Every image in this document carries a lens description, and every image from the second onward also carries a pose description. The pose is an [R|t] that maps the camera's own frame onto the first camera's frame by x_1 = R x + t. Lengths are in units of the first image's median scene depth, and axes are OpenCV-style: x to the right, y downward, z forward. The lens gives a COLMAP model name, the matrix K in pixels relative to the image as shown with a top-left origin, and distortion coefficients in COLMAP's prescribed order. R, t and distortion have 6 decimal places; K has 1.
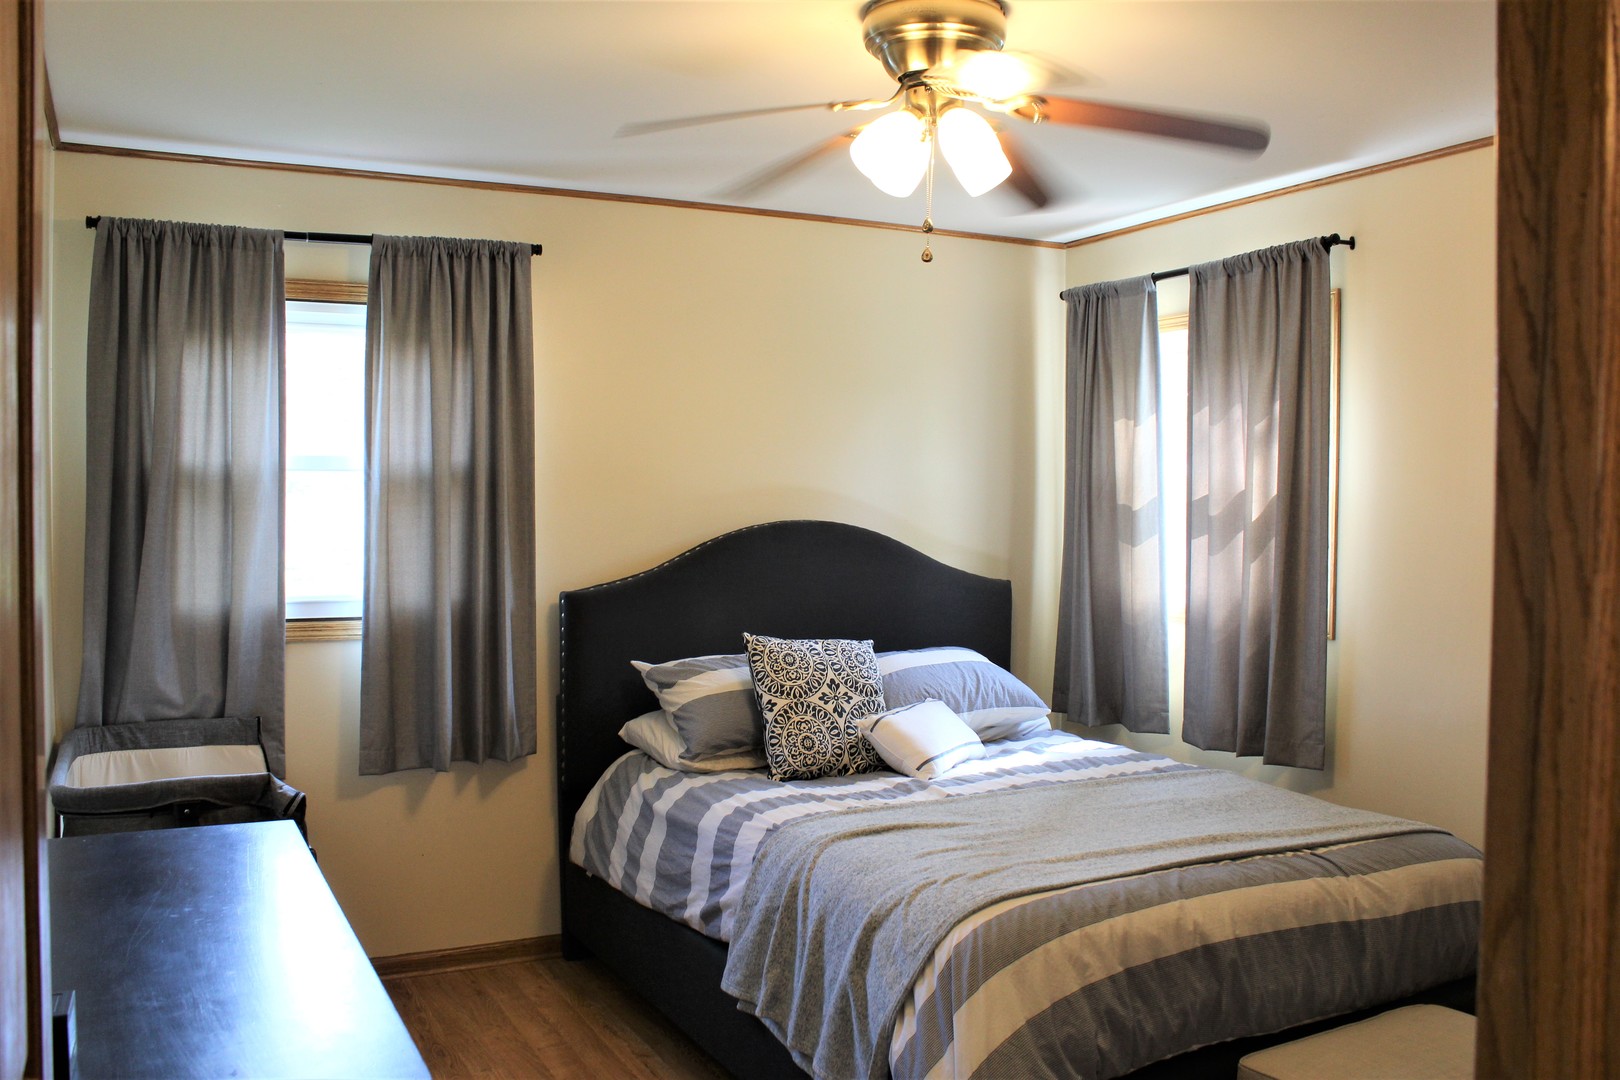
lens RADIAL K [[1351.7, 0, 804.3], [0, 1351.7, 542.1], [0, 0, 1]] dist [-0.163101, 0.144219]
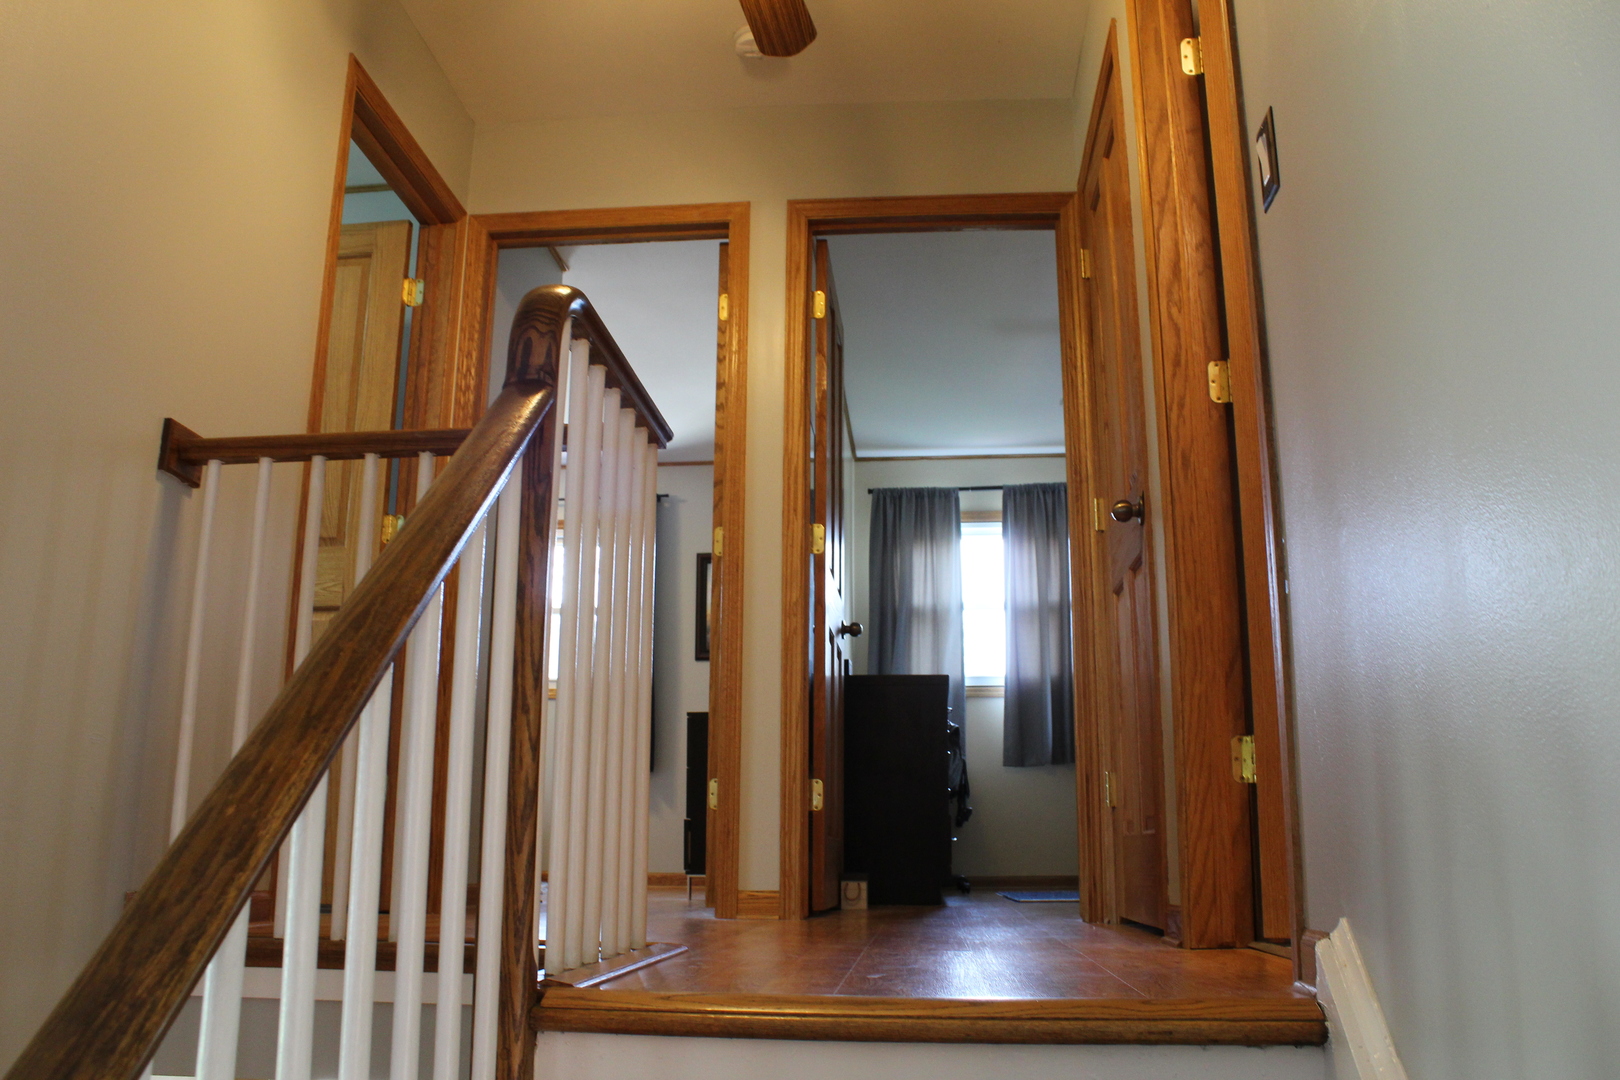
lens RADIAL K [[1351.7, 0, 804.3], [0, 1351.7, 542.1], [0, 0, 1]] dist [-0.163101, 0.144219]
pose [[0.863899, -0.120587, -0.489017, 0.389231], [-0.012603, 0.965437, -0.260331, 0.376825], [0.503508, 0.231063, 0.832520, -0.796182]]
